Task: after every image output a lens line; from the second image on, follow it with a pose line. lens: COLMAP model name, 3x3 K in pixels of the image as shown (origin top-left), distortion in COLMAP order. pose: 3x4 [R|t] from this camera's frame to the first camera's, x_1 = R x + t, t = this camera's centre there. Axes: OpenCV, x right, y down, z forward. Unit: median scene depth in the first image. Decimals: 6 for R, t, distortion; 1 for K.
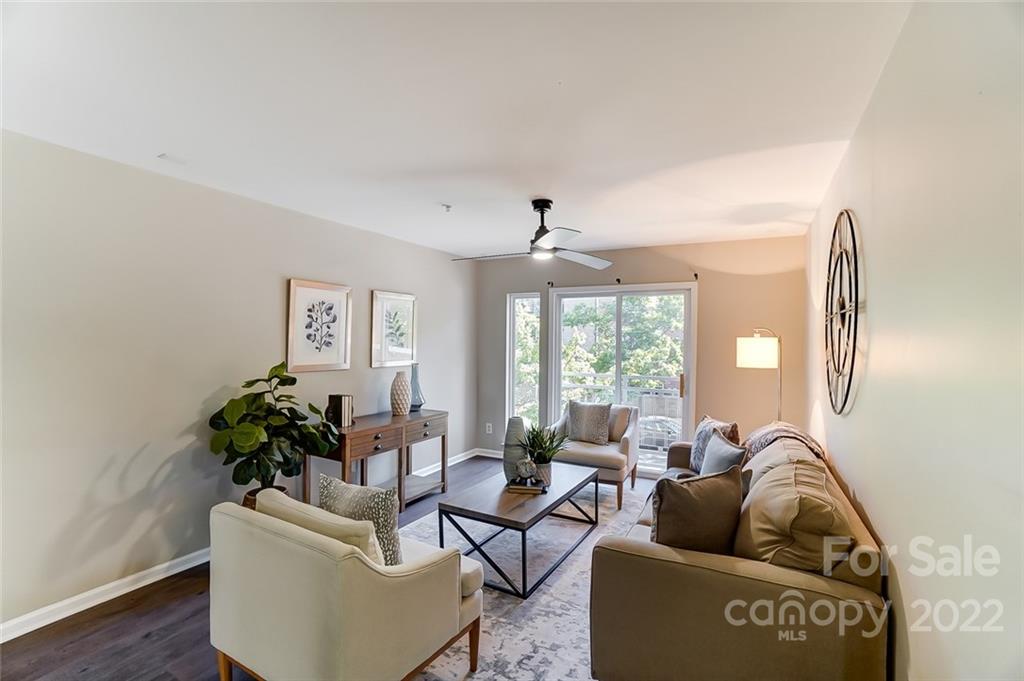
lens RADIAL K [[453.8, 0, 512.0], [0, 453.8, 340.5], [0, 0, 1]] dist [-0.042487, 0.000143]
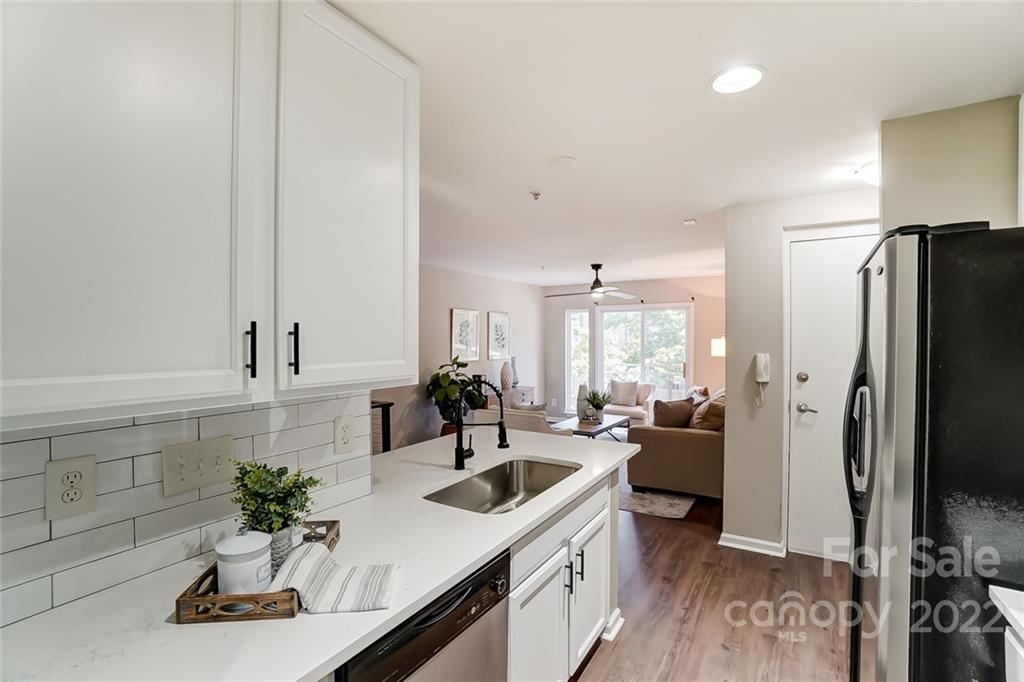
lens RADIAL K [[464.3, 0, 517.4], [0, 464.3, 339.2], [0, 0, 1]] dist [-0.042399, 0.028327]
pose [[0.998787, -0.011096, -0.047972, -0.142348], [0.010922, 0.999933, -0.003888, -0.006728], [0.048012, 0.003359, 0.998841, -0.745517]]
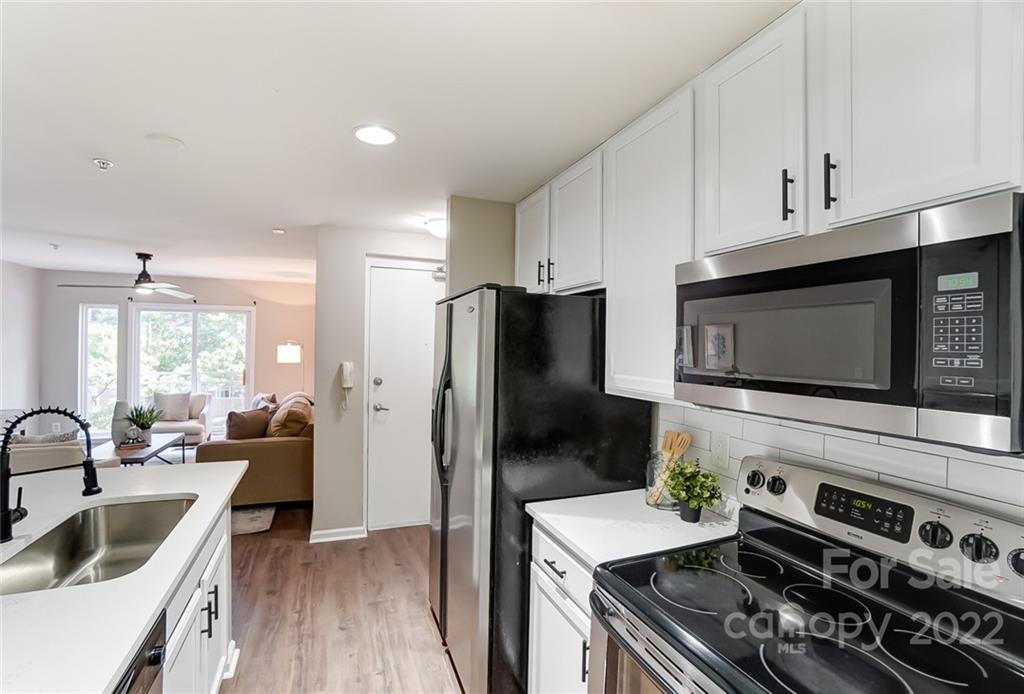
lens RADIAL K [[470.8, 0, 477.6], [0, 470.8, 344.2], [0, 0, 1]] dist [-0.001671, 0.000314]
pose [[0.690438, 0.001557, 0.723389, -0.255993], [-0.006377, 0.999972, 0.003934, -0.021561], [-0.723363, -0.007329, 0.690429, -0.748800]]
